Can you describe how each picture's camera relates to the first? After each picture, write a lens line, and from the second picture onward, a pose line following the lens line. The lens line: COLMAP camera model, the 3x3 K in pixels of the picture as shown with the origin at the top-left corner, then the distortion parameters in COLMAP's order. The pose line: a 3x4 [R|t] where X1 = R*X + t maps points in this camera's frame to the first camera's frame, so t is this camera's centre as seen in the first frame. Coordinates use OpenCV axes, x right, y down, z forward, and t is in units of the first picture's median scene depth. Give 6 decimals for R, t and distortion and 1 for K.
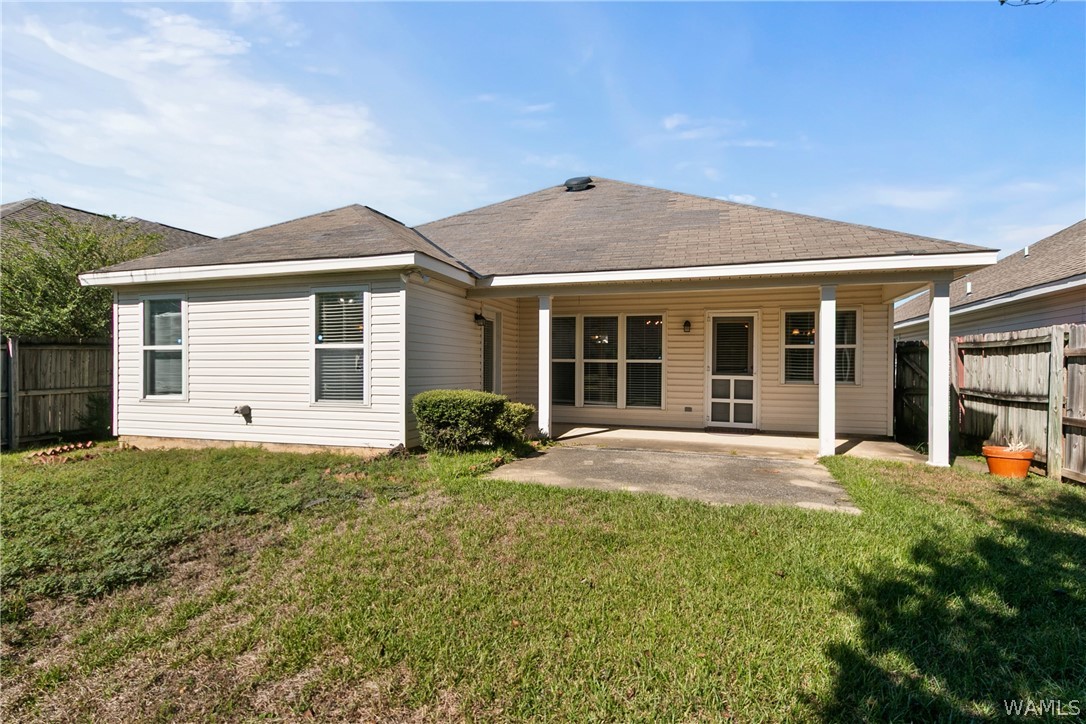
lens RADIAL K [[537.3, 0, 544.8], [0, 537.3, 366.5], [0, 0, 1]] dist [0.015126, -0.002803]
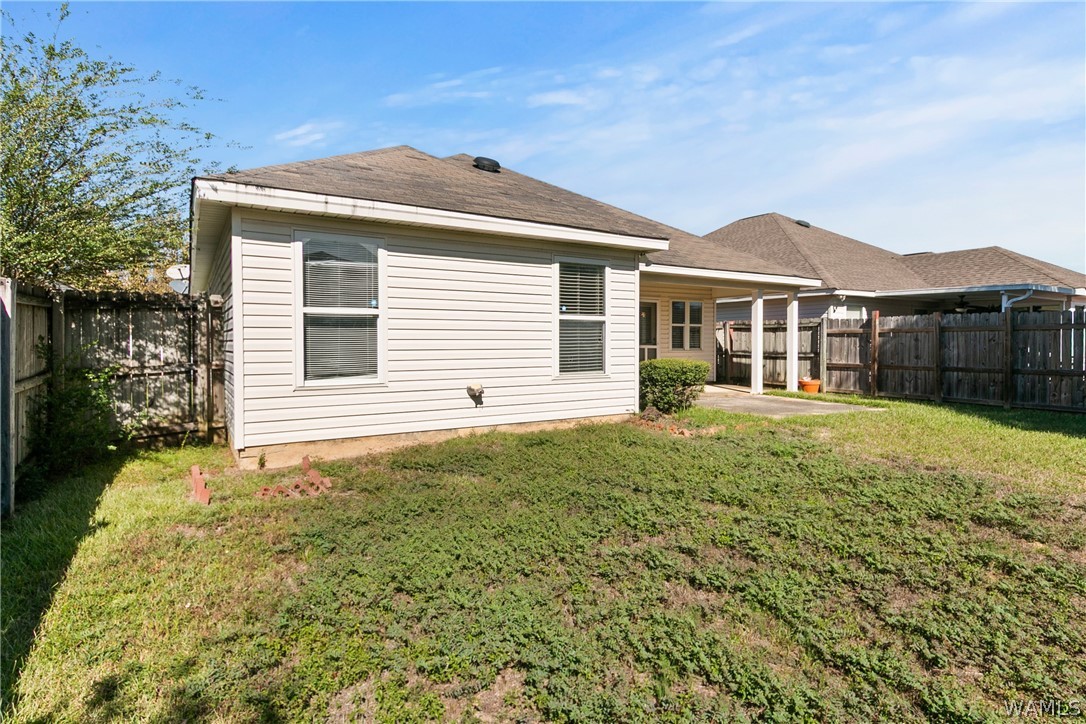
lens RADIAL K [[537.3, 0, 529.9], [0, 537.3, 332.7], [0, 0, 1]] dist [0.015126, -0.002803]
pose [[0.675019, 0.007364, 0.737763, -1.169198], [-0.003555, 0.999971, -0.006728, -0.003018], [-0.737792, 0.001919, 0.675026, 0.391515]]
